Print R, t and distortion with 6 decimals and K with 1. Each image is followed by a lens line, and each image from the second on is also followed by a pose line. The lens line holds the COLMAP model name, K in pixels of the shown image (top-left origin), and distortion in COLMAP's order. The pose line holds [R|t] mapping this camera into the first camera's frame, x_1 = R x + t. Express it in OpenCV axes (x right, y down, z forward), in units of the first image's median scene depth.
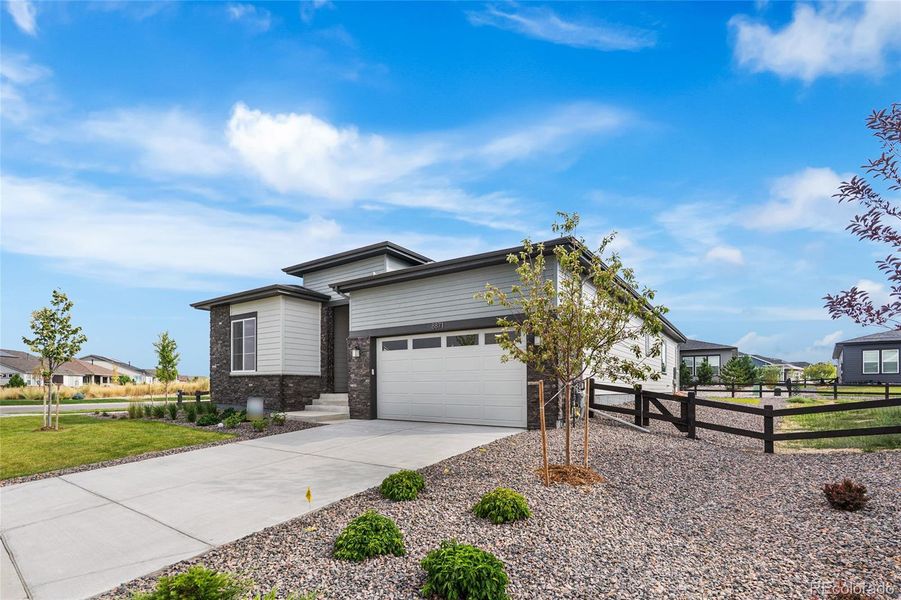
lens RADIAL K [[404.8, 0, 448.2], [0, 404.8, 301.3], [0, 0, 1]] dist [-0.003318, -0.000065]
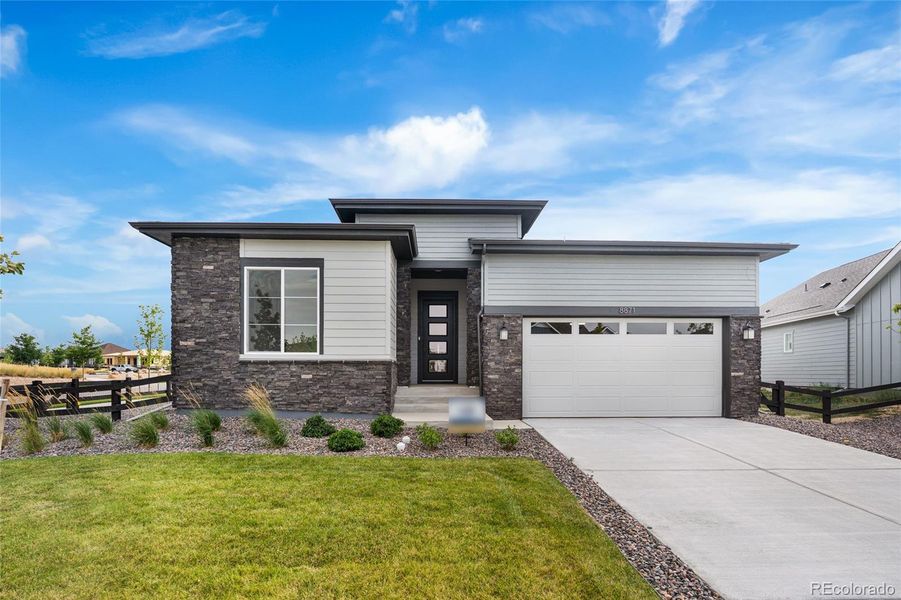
lens RADIAL K [[394.1, 0, 450.5], [0, 394.1, 300.0], [0, 0, 1]] dist [-0.003346, -0.000399]
pose [[0.809825, 0.110178, 0.576233, -0.704378], [-0.115826, 0.992901, -0.027067, 0.088037], [-0.575124, -0.044824, 0.816837, 0.416779]]
